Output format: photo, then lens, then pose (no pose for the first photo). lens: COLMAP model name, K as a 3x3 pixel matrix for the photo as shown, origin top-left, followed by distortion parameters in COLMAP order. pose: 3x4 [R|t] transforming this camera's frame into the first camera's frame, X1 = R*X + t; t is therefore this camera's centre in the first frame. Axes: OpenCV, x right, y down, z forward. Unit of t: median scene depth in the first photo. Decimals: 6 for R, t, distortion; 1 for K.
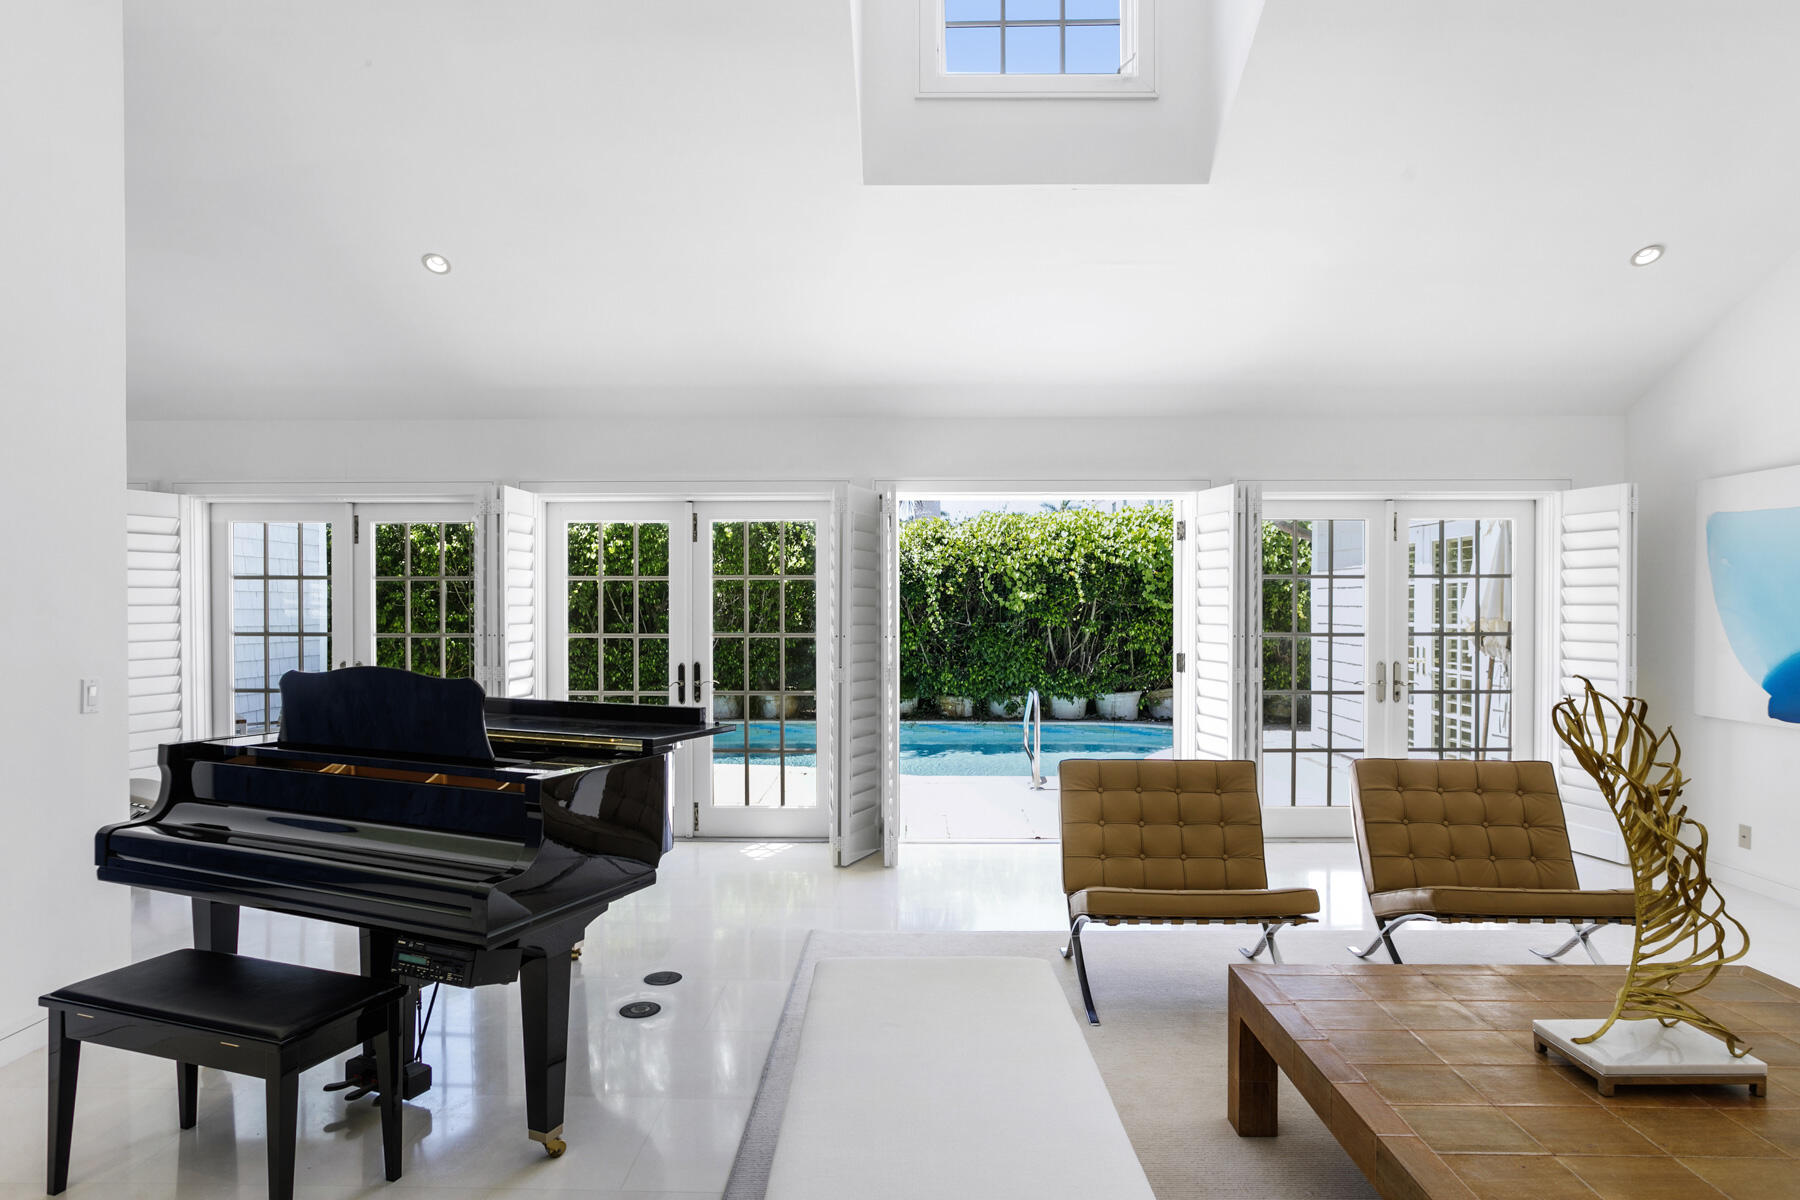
lens RADIAL K [[1023.4, 0, 899.7], [0, 1023.4, 616.0], [0, 0, 1]] dist [-0.027235, 0.020943]
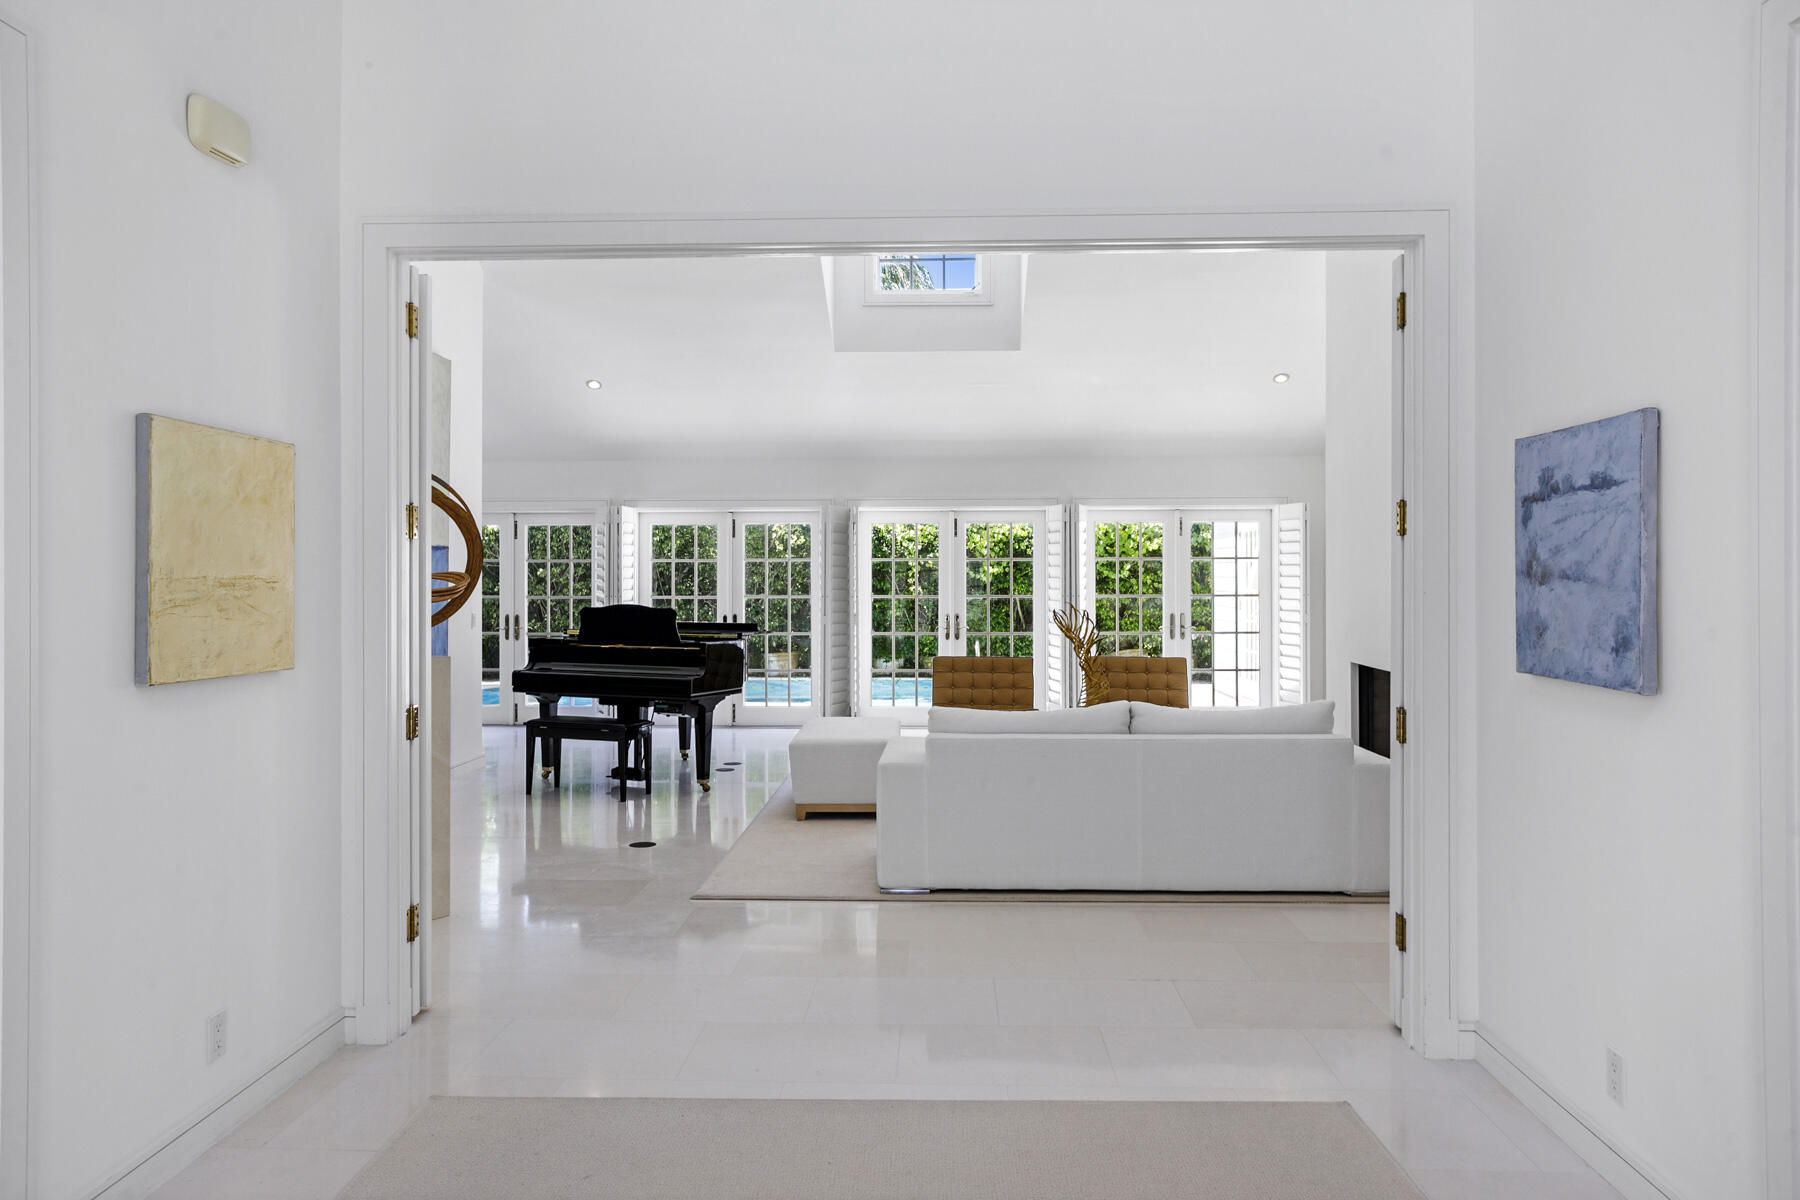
lens RADIAL K [[1252.9, 0, 892.4], [0, 1252.9, 575.5], [0, 0, 1]] dist [0.004816, 0.002769]
pose [[0.999763, -0.001132, -0.021742, 0.085613], [0.000889, 0.999937, -0.011192, 0.007628], [0.021753, 0.011170, 0.999701, -0.918858]]
